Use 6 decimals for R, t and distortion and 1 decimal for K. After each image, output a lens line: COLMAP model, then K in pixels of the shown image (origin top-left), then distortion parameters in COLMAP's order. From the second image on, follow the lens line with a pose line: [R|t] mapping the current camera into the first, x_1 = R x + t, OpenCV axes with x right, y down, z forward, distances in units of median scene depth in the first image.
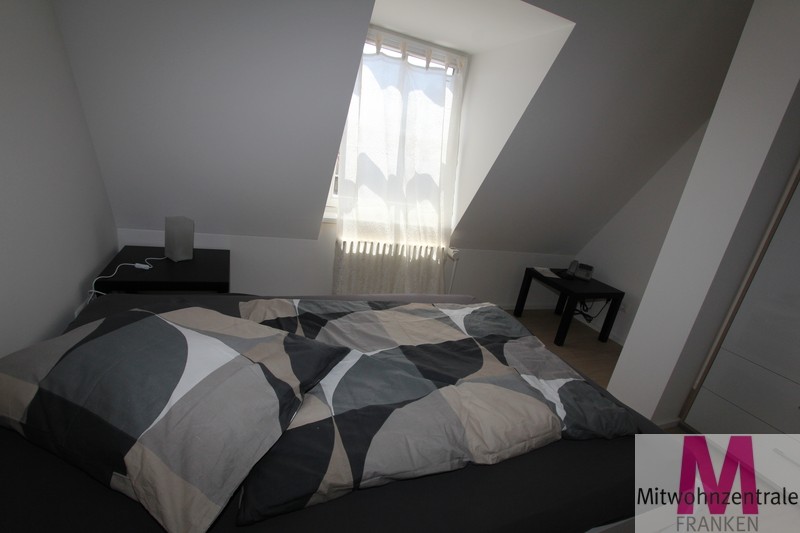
lens RADIAL K [[369.5, 0, 402.8], [0, 369.5, 269.6], [0, 0, 1]] dist [-0.016330, 0.001518]
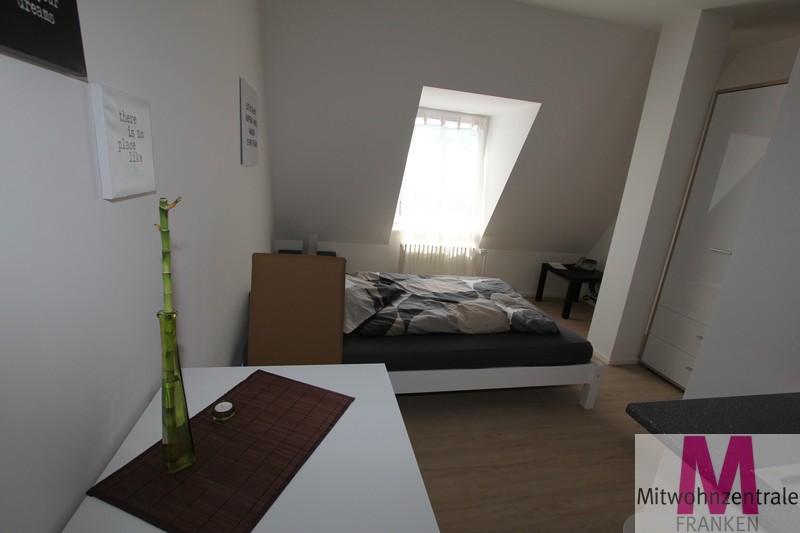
lens RADIAL K [[369.5, 0, 402.8], [0, 369.5, 269.6], [0, 0, 1]] dist [-0.016330, 0.001518]
pose [[0.982787, -0.023144, -0.183286, 0.110459], [0.012324, 0.998125, -0.059953, 0.119344], [0.184330, 0.056663, 0.981230, -0.510292]]
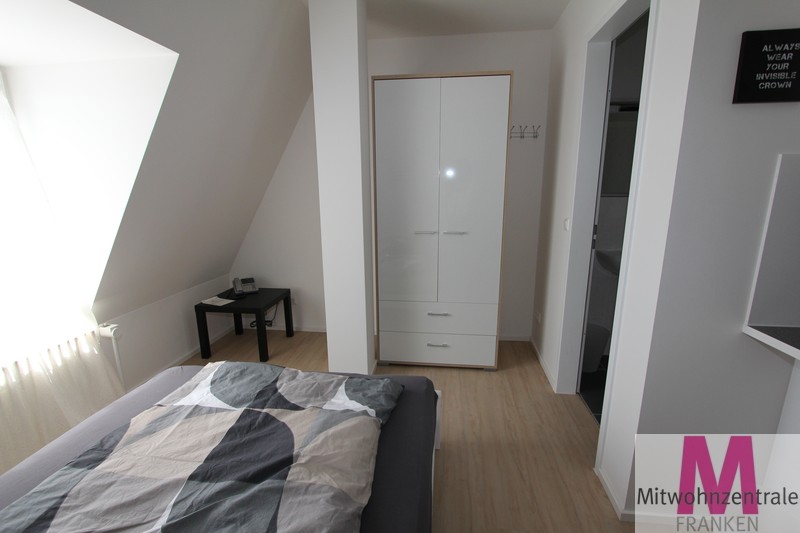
lens RADIAL K [[369.5, 0, 402.8], [0, 369.5, 269.6], [0, 0, 1]] dist [-0.016330, 0.001518]
pose [[0.483926, -0.348482, 0.802730, -0.146853], [0.347080, 0.918491, 0.189499, -0.105049], [-0.803337, 0.186908, 0.565433, 0.079632]]
